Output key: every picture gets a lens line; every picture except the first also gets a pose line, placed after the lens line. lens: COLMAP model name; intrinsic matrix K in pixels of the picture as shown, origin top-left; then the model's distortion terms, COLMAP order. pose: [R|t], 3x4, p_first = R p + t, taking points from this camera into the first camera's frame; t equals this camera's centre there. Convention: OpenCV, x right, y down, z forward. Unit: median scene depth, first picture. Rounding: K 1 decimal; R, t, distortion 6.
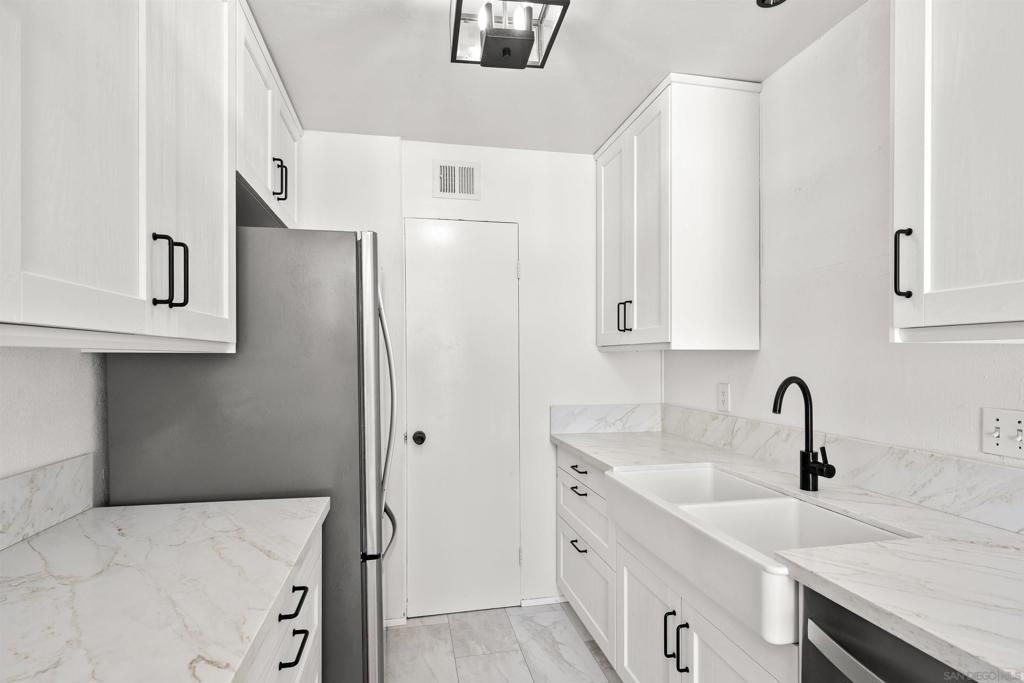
lens RADIAL K [[507.1, 0, 513.9], [0, 507.1, 362.7], [0, 0, 1]] dist [-0.003653, 0.000499]
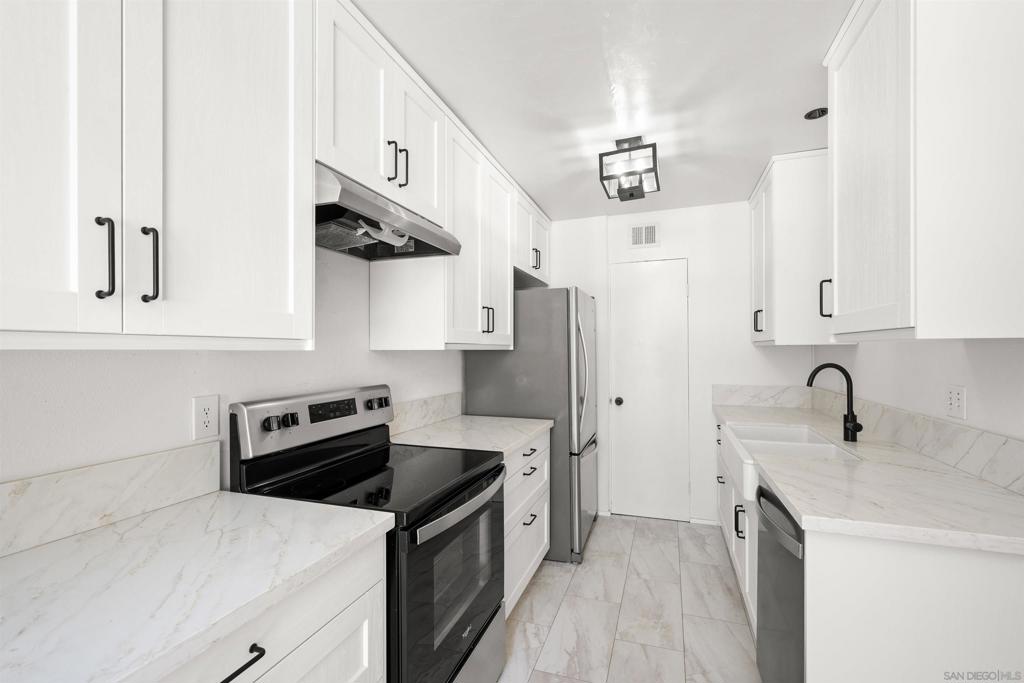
lens RADIAL K [[449.4, 0, 510.2], [0, 449.4, 352.8], [0, 0, 1]] dist [-0.000805, -0.000212]
pose [[0.851143, -0.002341, -0.524929, 0.408389], [0.000822, 0.999995, -0.003127, 0.000157], [0.524934, 0.002230, 0.851140, -0.586906]]
